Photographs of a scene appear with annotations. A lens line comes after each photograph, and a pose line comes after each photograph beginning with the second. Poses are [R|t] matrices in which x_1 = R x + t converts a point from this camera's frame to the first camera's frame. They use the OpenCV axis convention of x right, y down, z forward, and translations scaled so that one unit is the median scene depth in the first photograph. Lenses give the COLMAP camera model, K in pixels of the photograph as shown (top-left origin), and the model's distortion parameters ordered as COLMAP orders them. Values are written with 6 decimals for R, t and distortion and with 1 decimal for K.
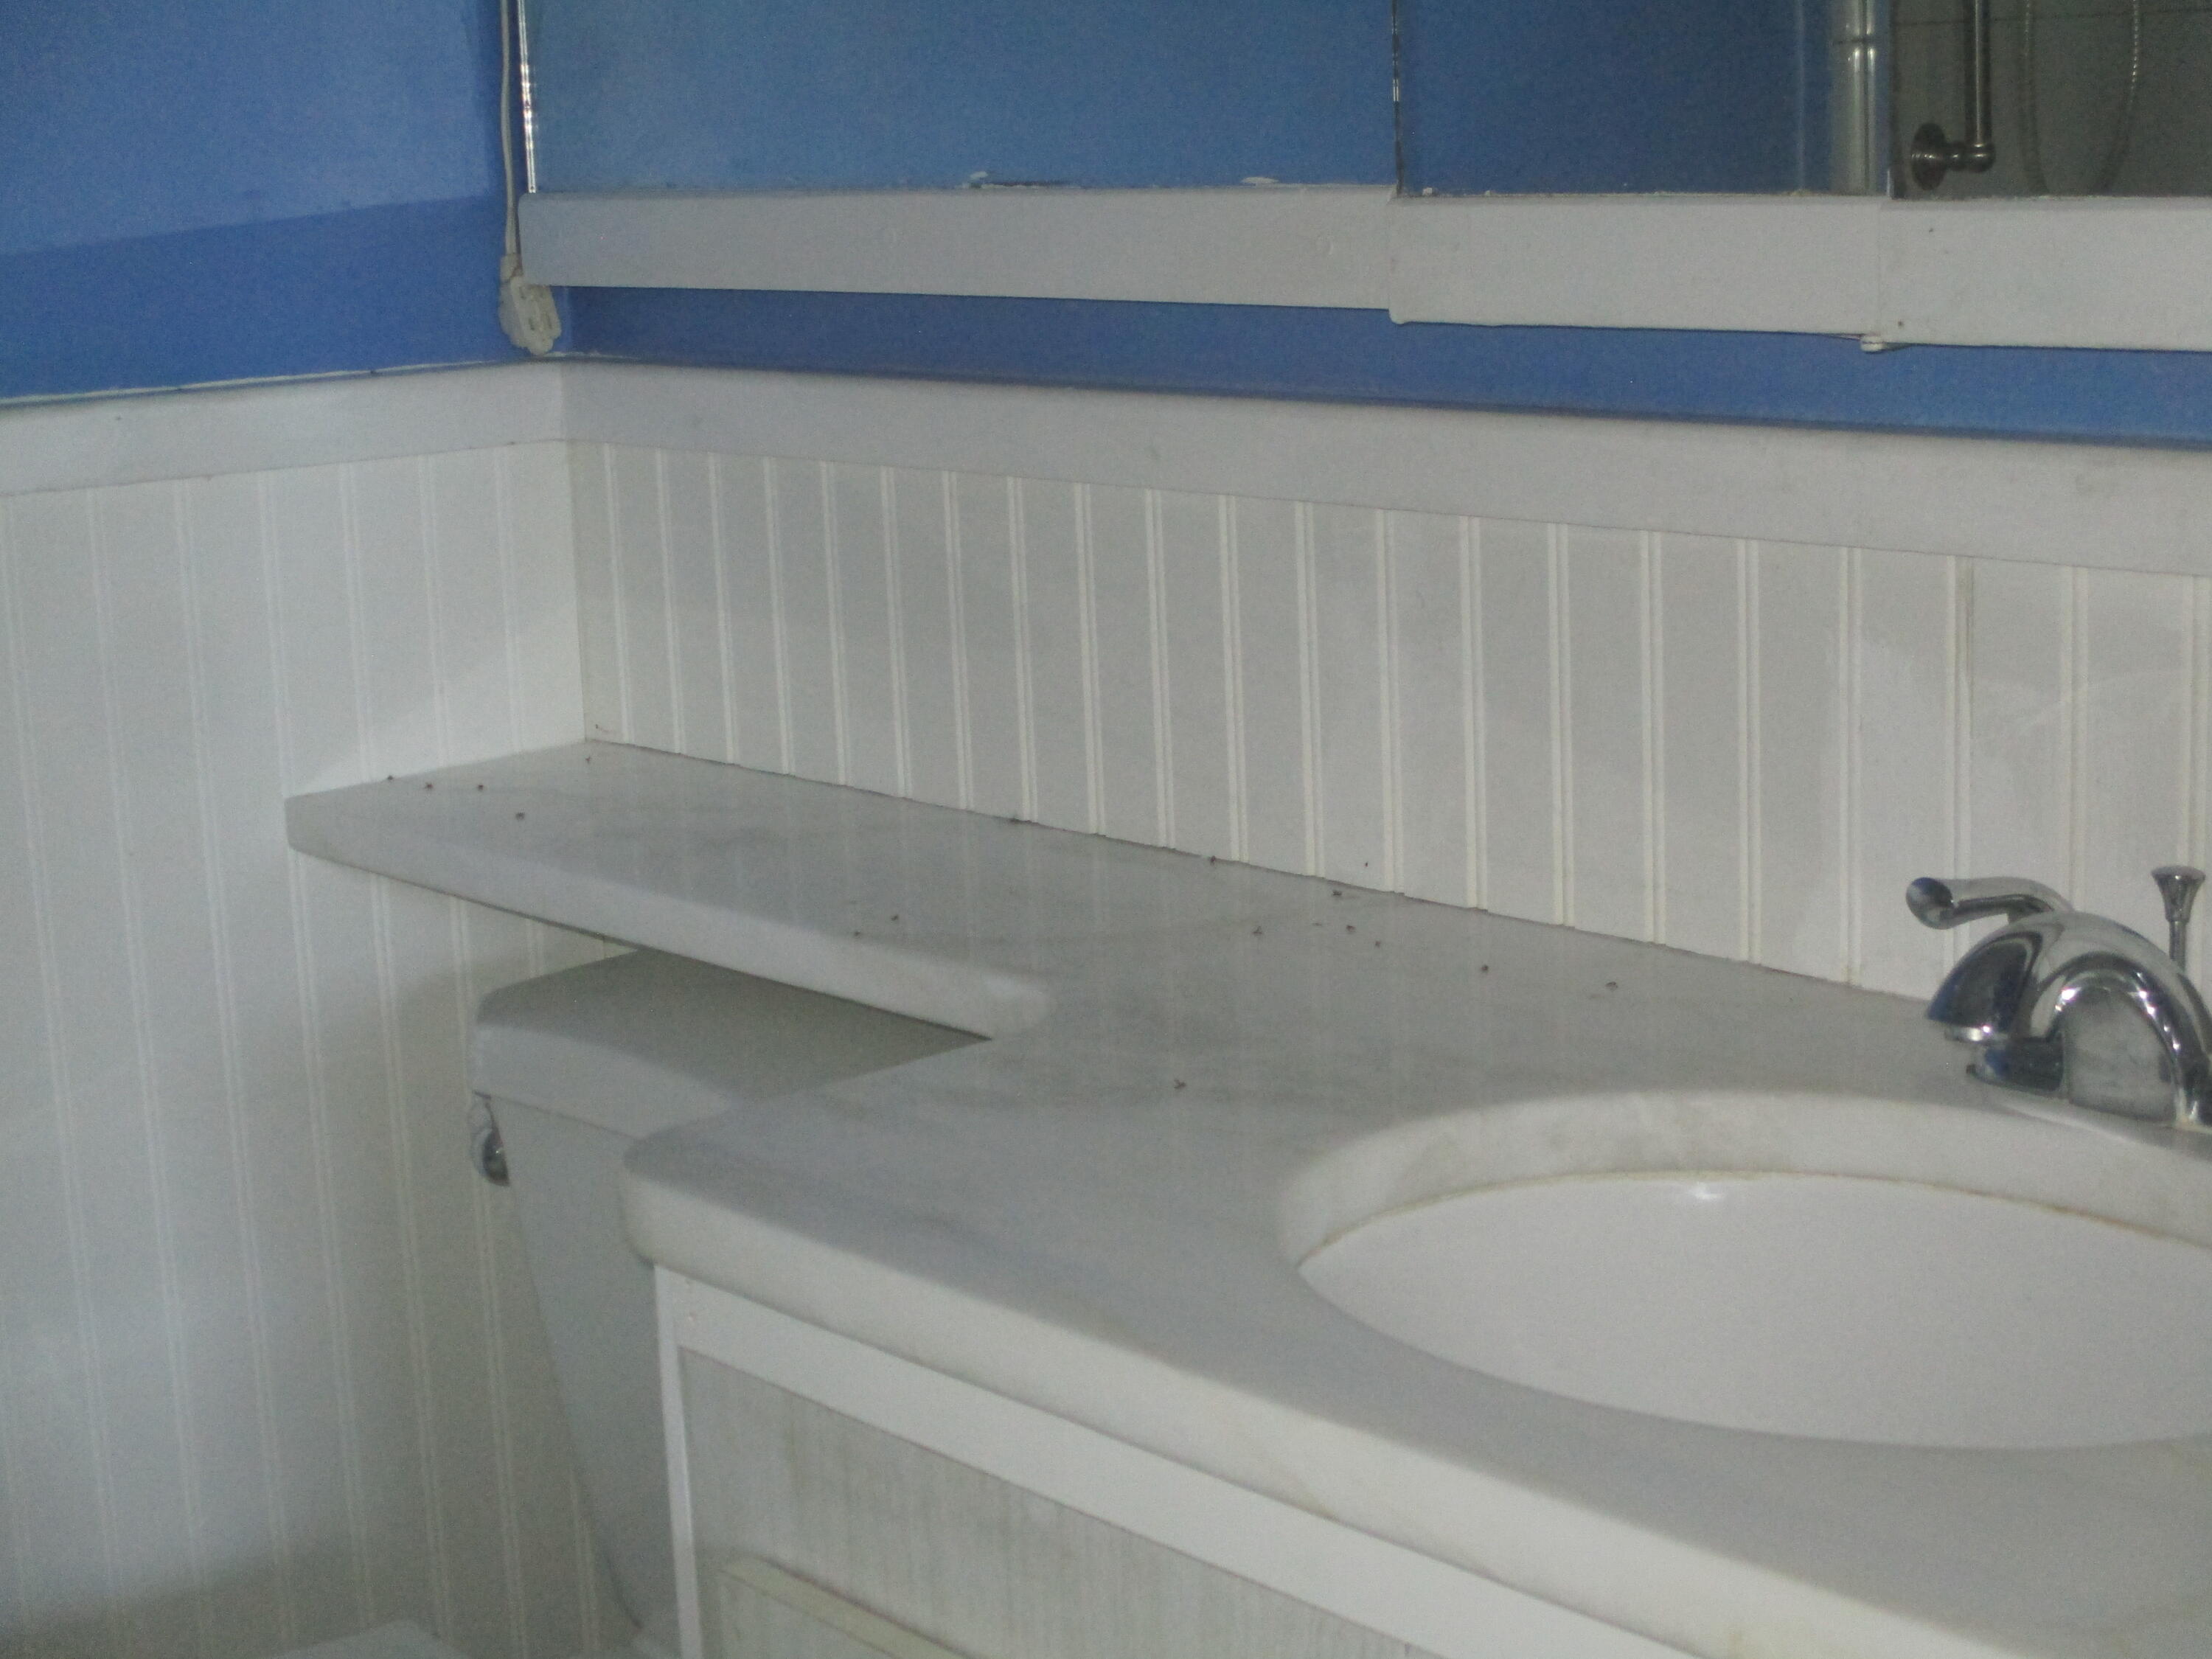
lens RADIAL K [[3598.2, 0, 1105.1], [0, 3598.2, 826.2], [0, 0, 1]] dist [-0.022231, 0.000000]
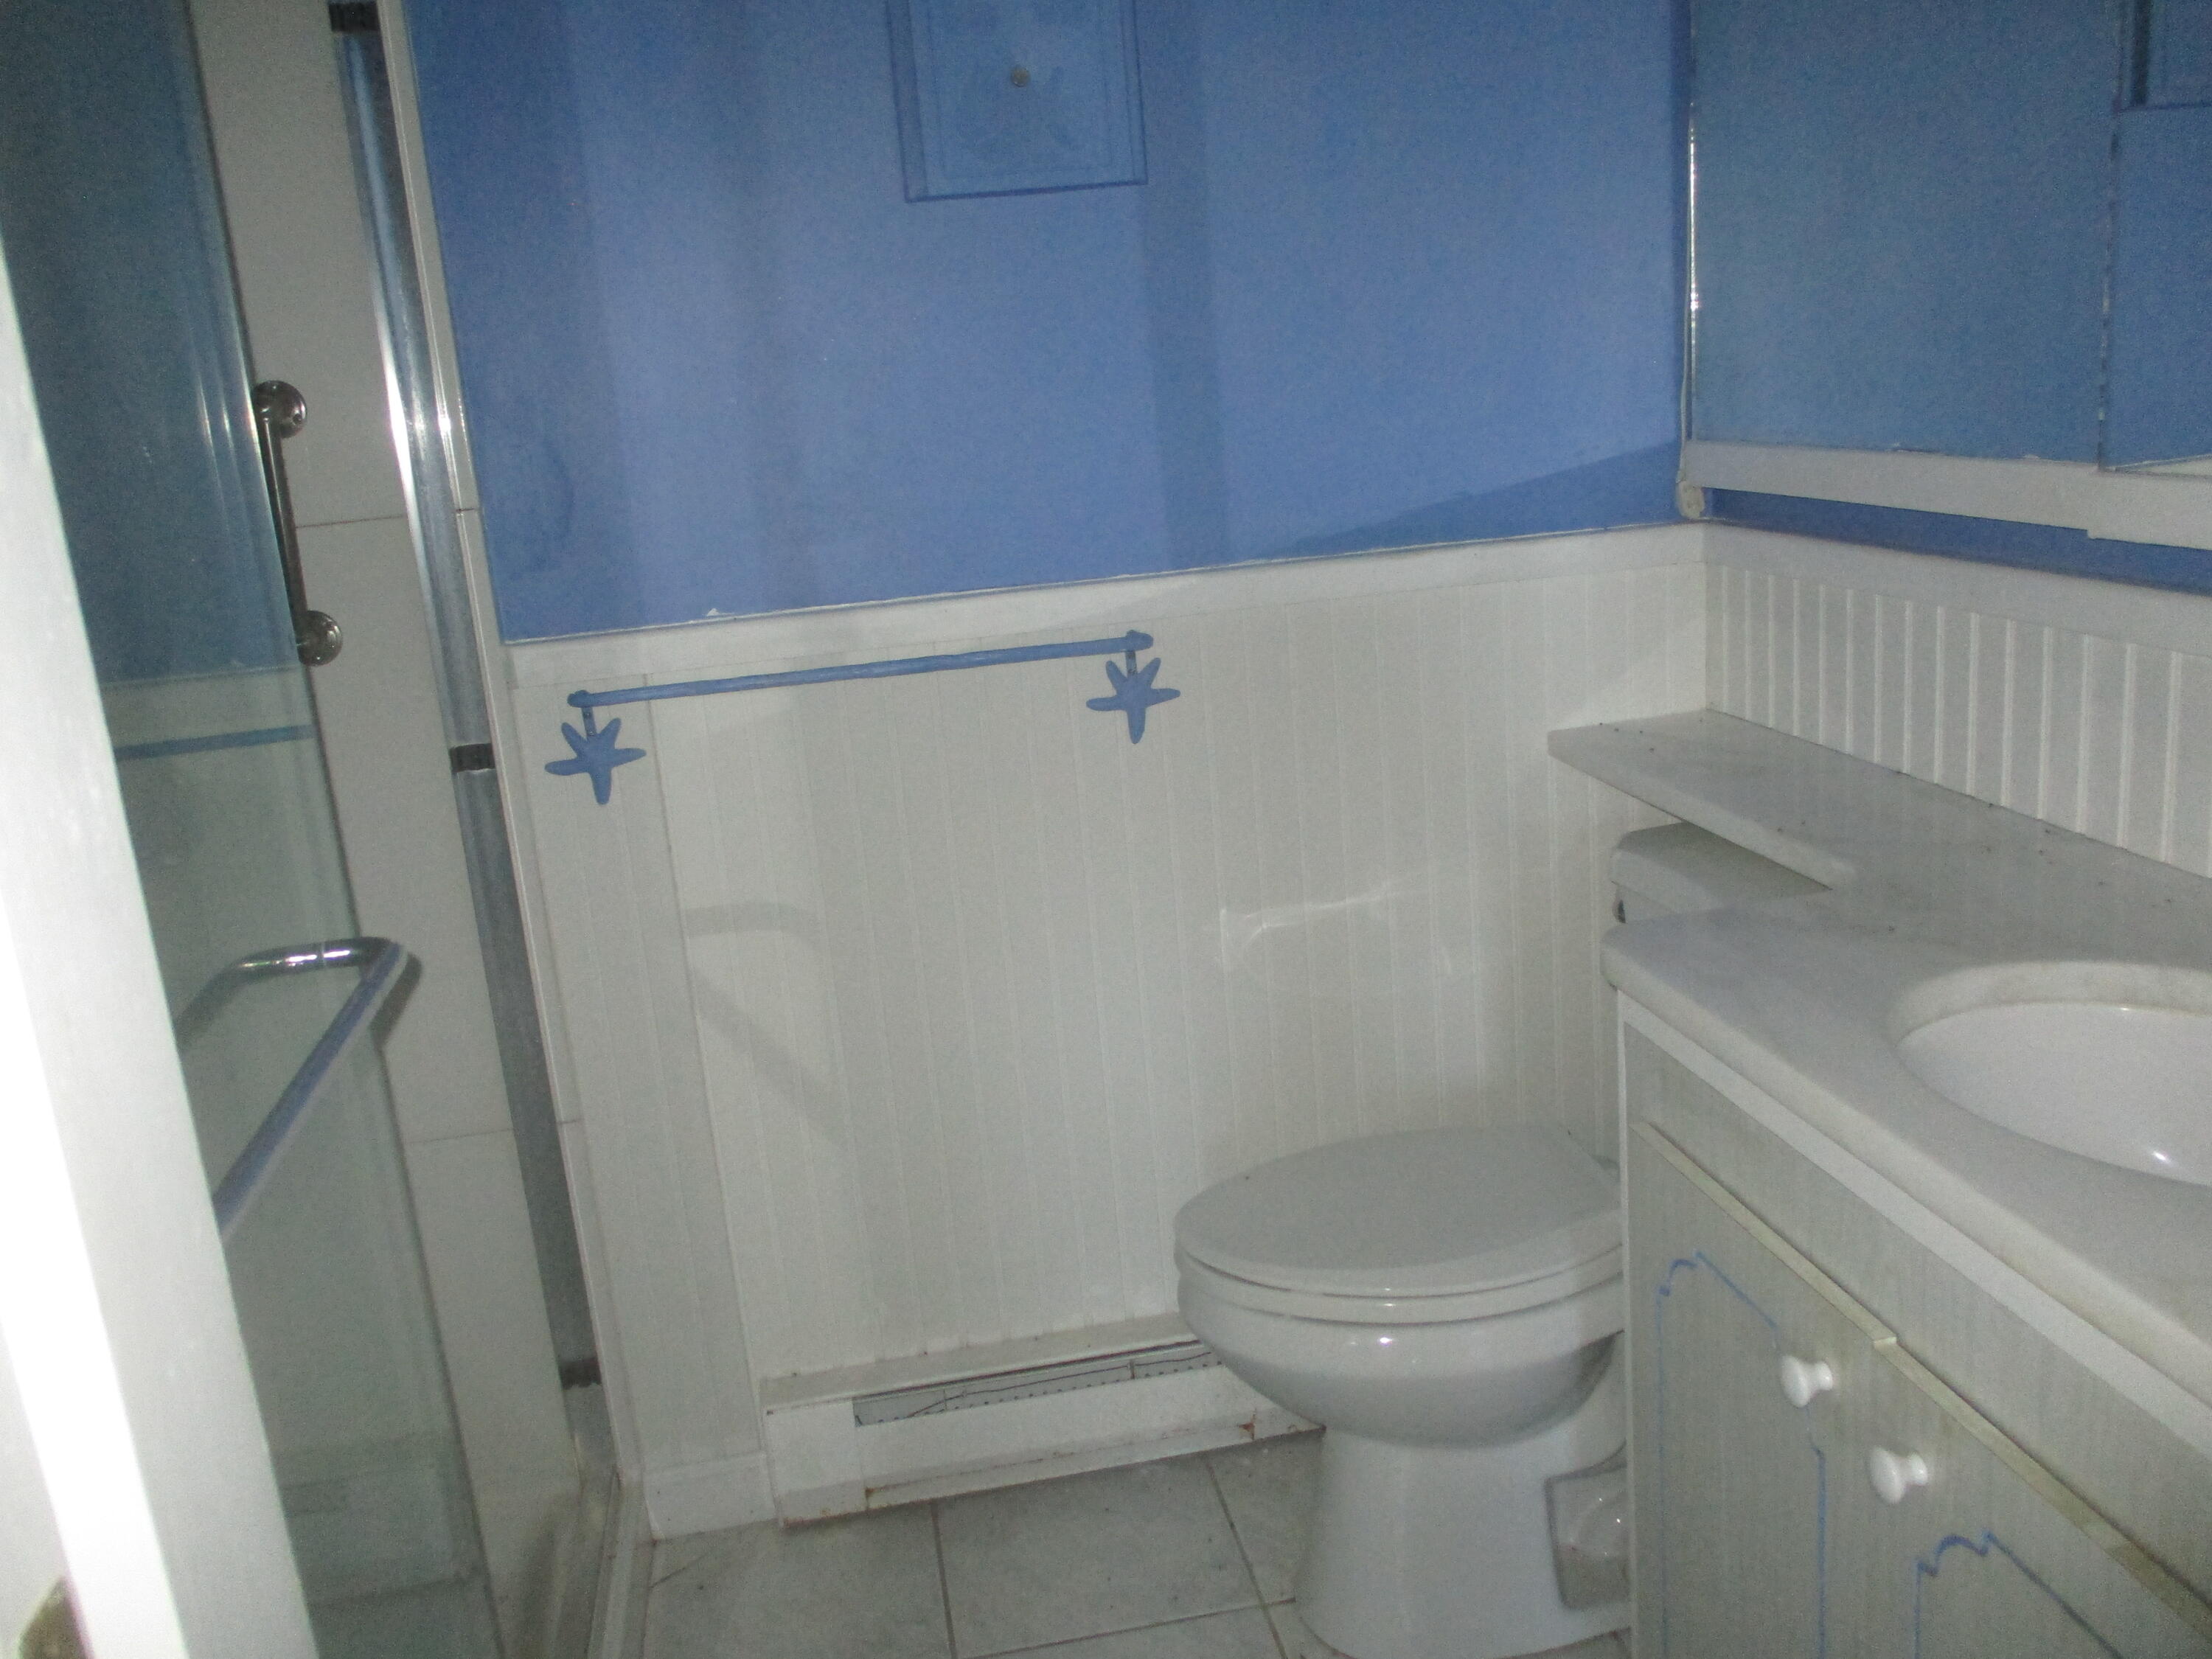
lens RADIAL K [[1839.2, 0, 1114.5], [0, 1839.2, 828.2], [0, 0, 1]] dist [-0.032509, 0.005403]
pose [[0.858445, 0.096775, -0.503693, 0.118738], [-0.057696, 0.994026, 0.092652, -0.040994], [0.509650, -0.050475, 0.858900, -0.078375]]
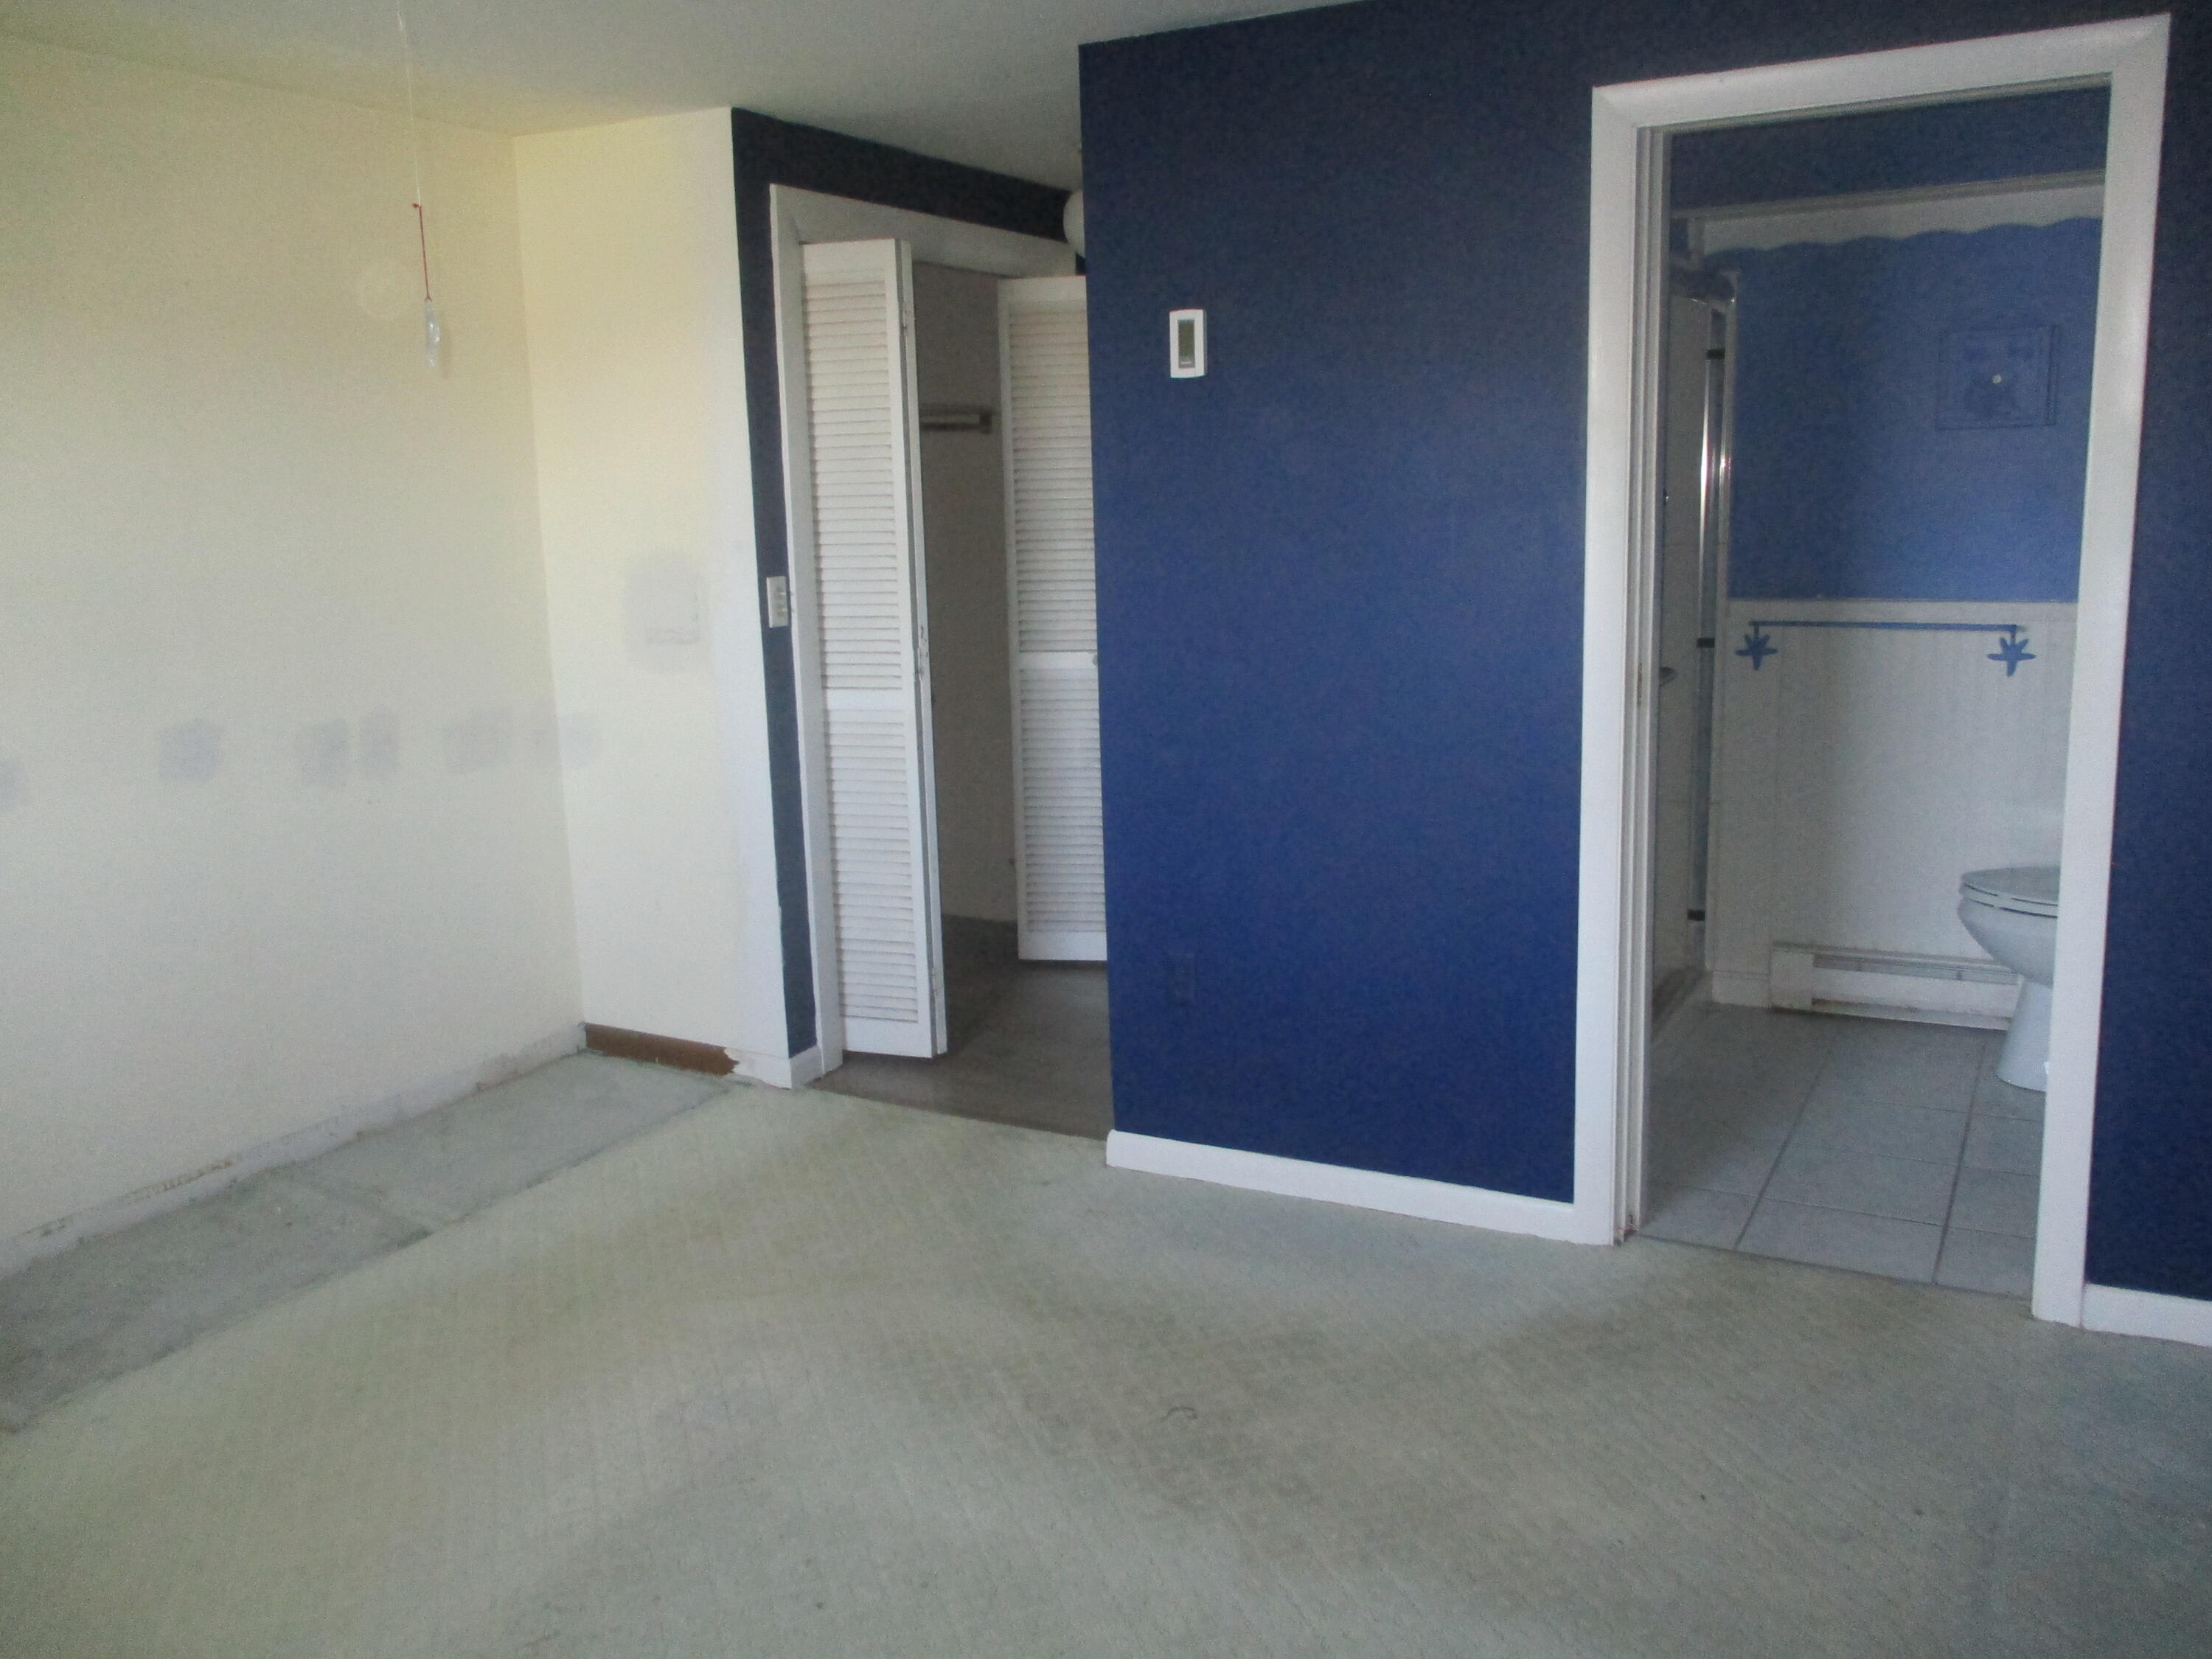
lens RADIAL K [[1839.2, 0, 1109.2], [0, 1839.2, 836.2], [0, 0, 1]] dist [-0.032509, 0.005403]
pose [[0.362656, 0.205700, -0.908938, 1.388052], [-0.180017, 0.972429, 0.148244, 0.075465], [0.914371, 0.109863, 0.389687, -1.123287]]
